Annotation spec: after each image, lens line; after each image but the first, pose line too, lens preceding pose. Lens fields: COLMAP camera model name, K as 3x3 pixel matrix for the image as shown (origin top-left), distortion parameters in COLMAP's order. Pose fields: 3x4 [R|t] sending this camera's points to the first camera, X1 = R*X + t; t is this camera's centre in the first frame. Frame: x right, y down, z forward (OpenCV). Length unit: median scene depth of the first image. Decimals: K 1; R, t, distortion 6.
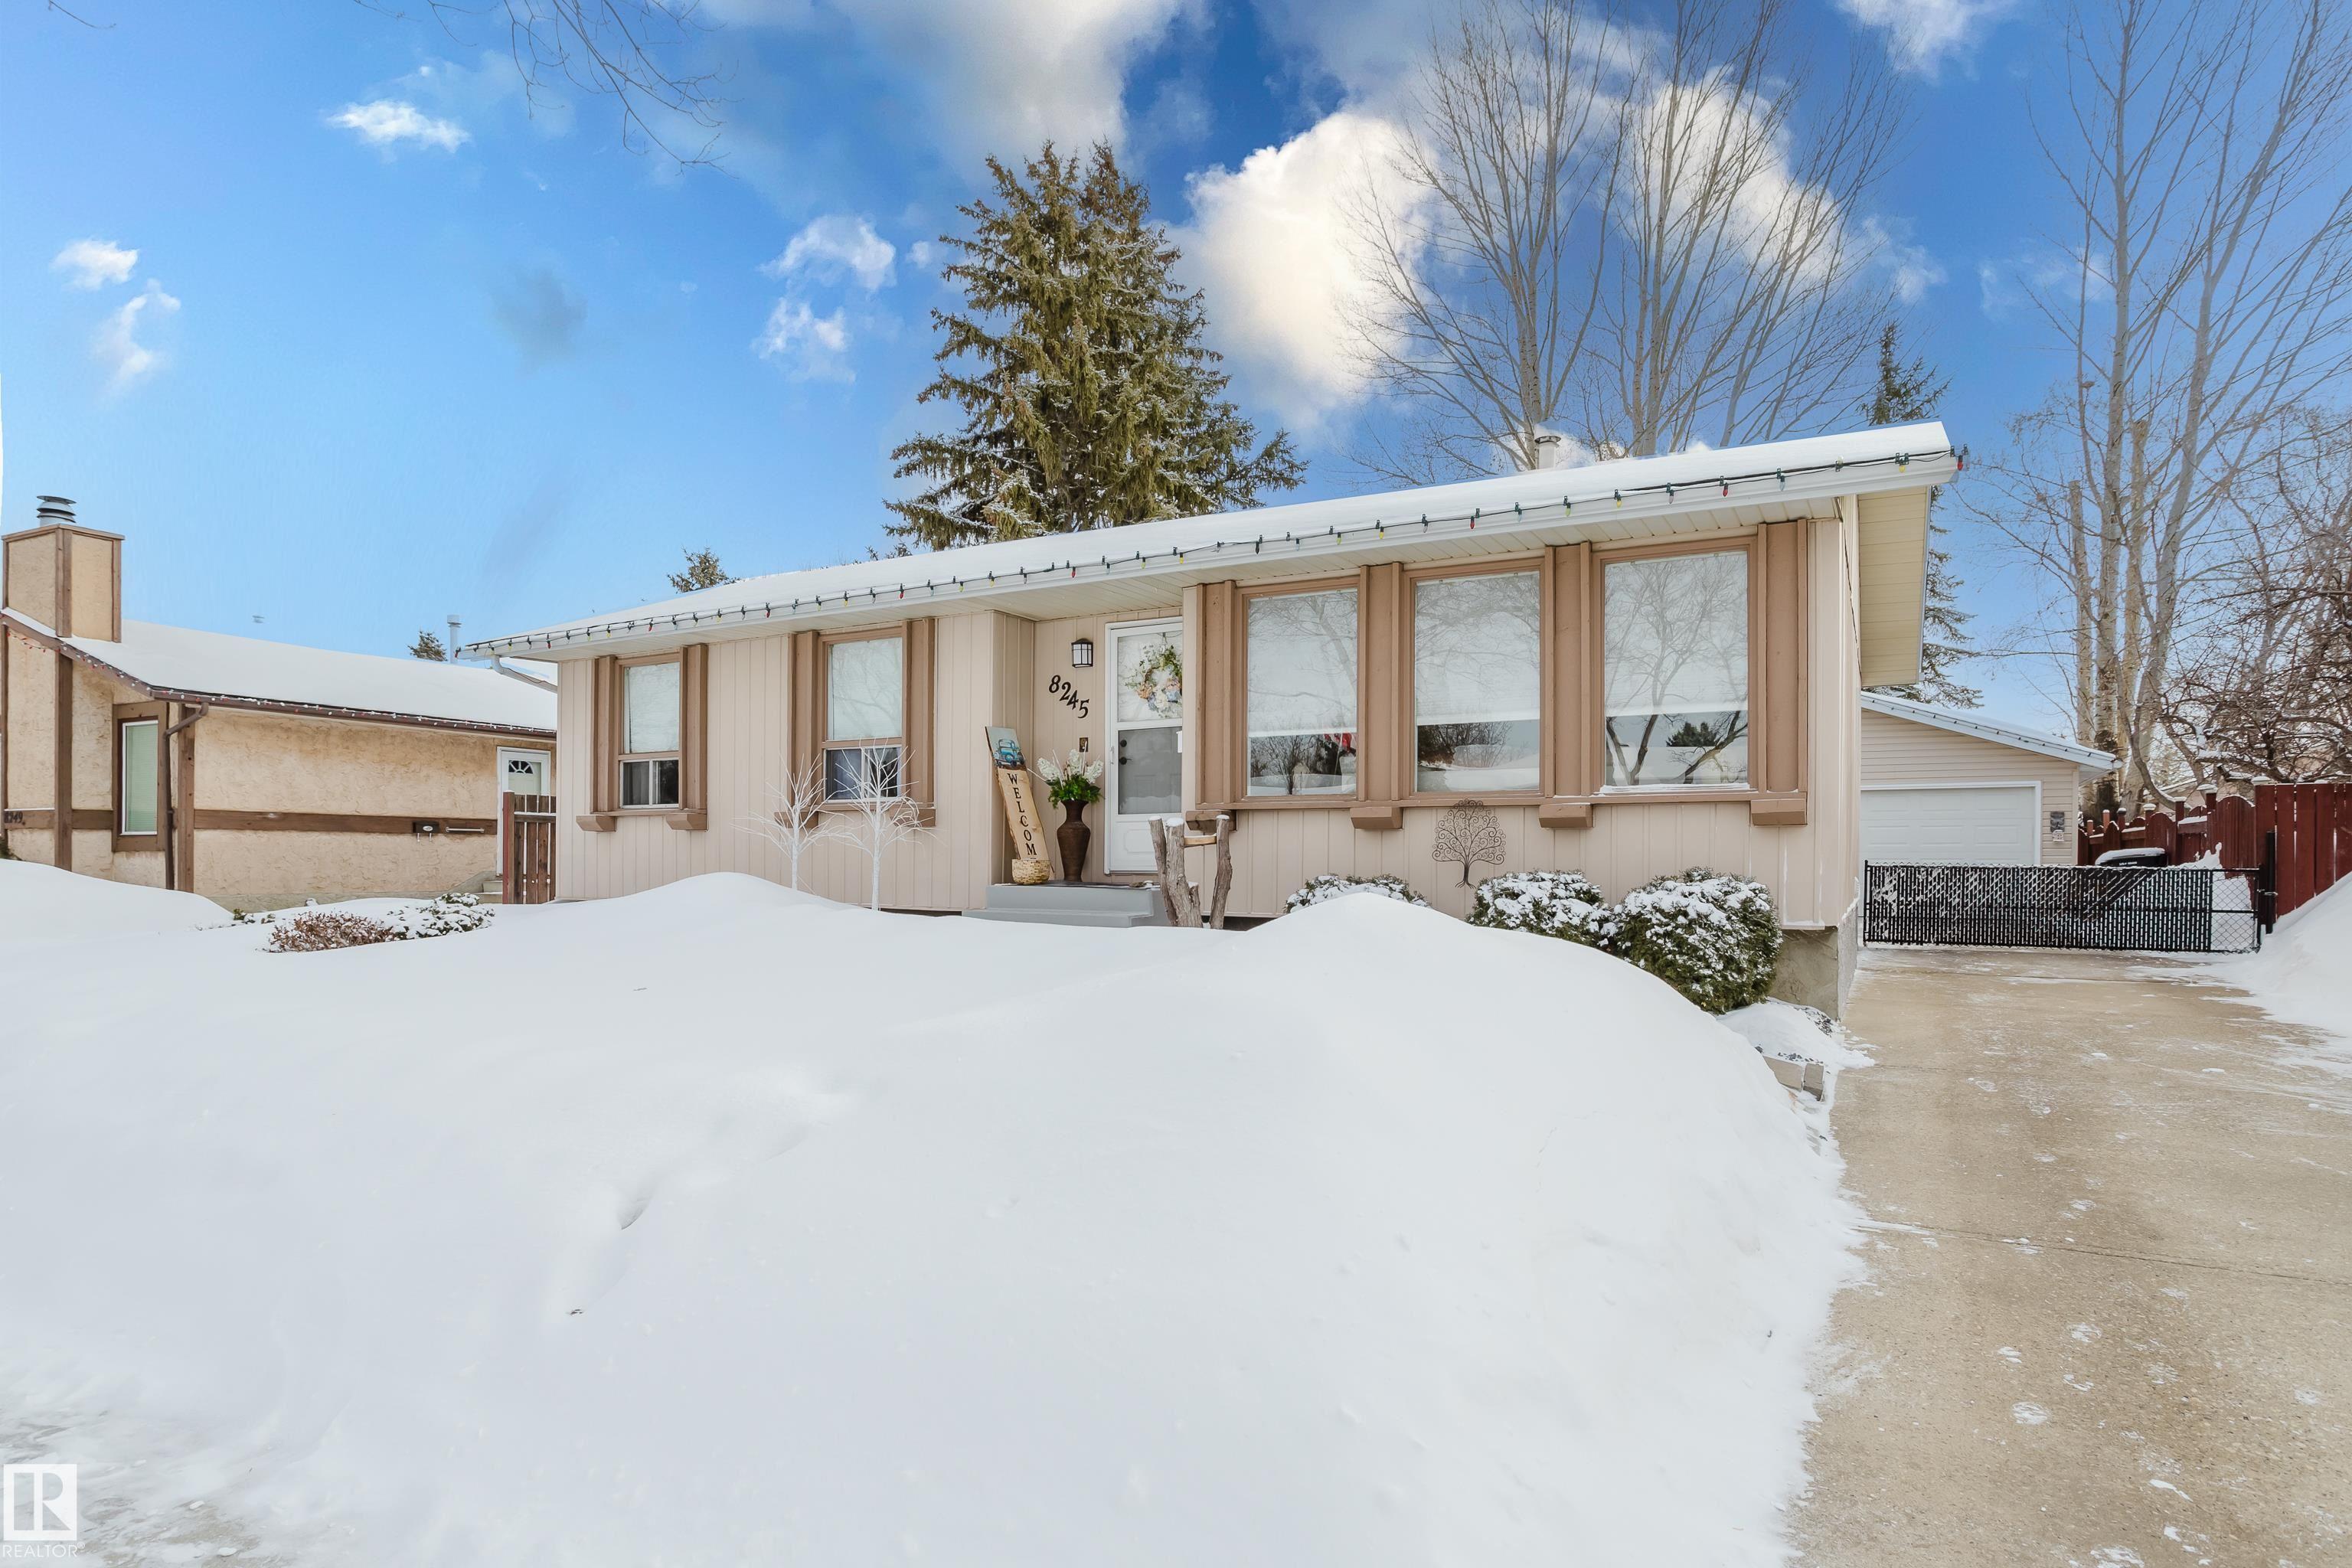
lens RADIAL K [[1152.7, 0, 1176.0], [0, 1152.7, 784.0], [0, 0, 1]] dist [-0.046161, 0.027575]
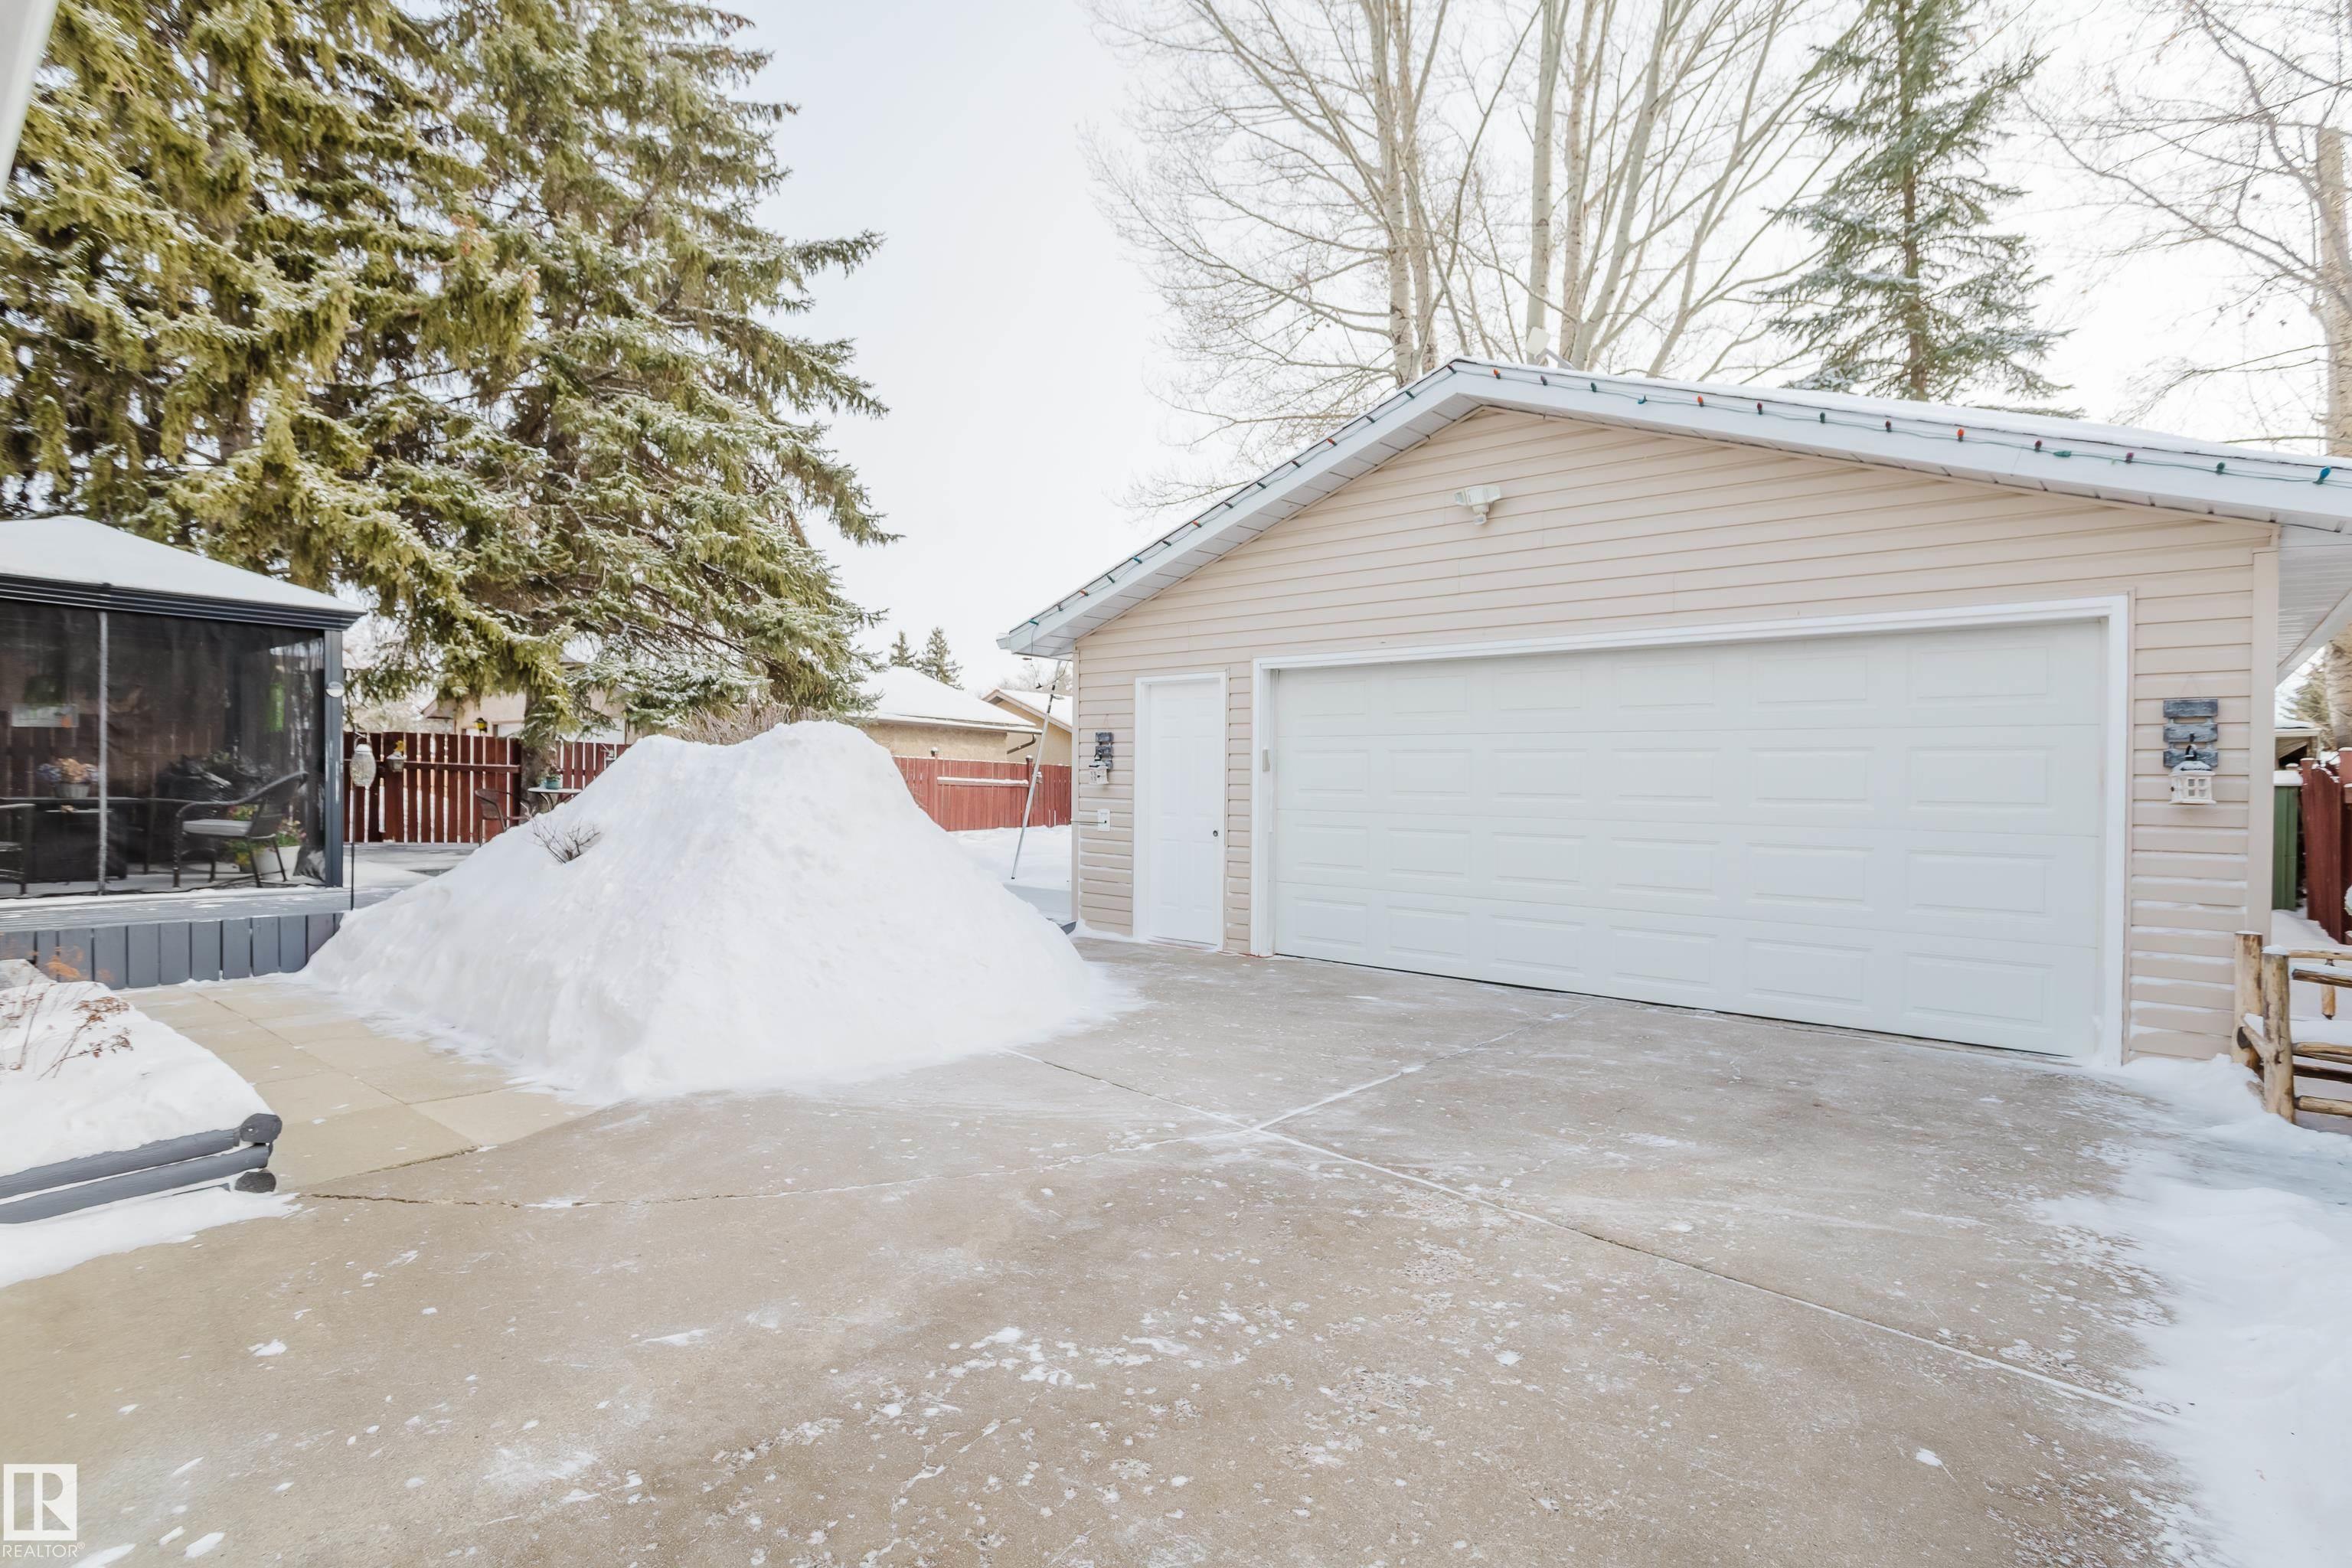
lens RADIAL K [[1152.7, 0, 1176.0], [0, 1152.7, 784.0], [0, 0, 1]] dist [-0.046161, 0.027575]
pose [[0.990609, 0.005495, -0.136617, 0.558560], [-0.003329, 0.999865, 0.016077, 0.042214], [0.136687, -0.015471, 0.990493, 0.674496]]
